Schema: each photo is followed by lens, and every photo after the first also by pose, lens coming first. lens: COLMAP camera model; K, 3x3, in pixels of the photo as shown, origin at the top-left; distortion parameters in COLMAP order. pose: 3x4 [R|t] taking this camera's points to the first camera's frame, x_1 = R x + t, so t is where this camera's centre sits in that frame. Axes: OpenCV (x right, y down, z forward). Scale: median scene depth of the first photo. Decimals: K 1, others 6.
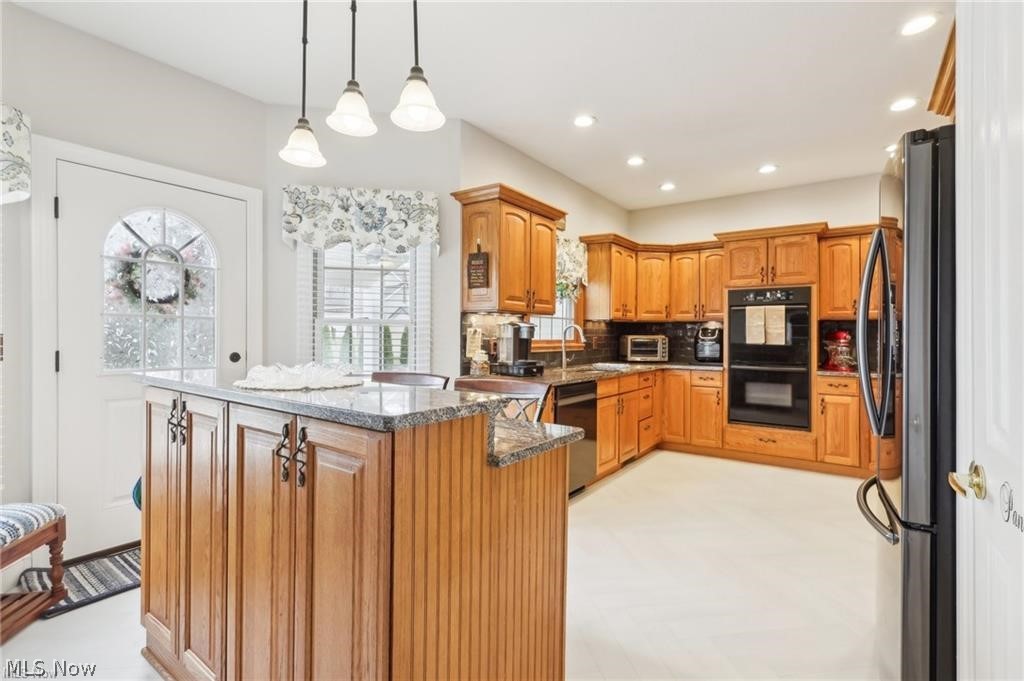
lens RADIAL K [[480.2, 0, 509.2], [0, 480.2, 334.3], [0, 0, 1]] dist [-0.006174, -0.000562]
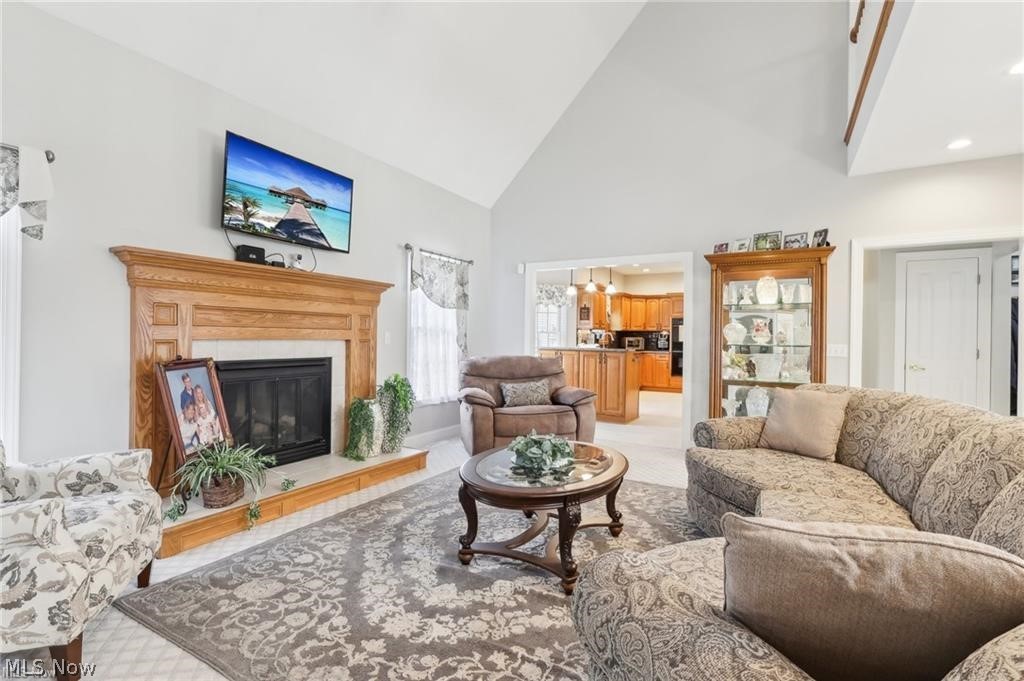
lens RADIAL K [[480.2, 0, 509.9], [0, 480.2, 342.6], [0, 0, 1]] dist [-0.006174, -0.000562]
pose [[0.993775, 0.001331, 0.111397, -0.519819], [-0.003080, 0.999875, 0.015532, -0.006830], [-0.111362, -0.015778, 0.993655, -1.093213]]
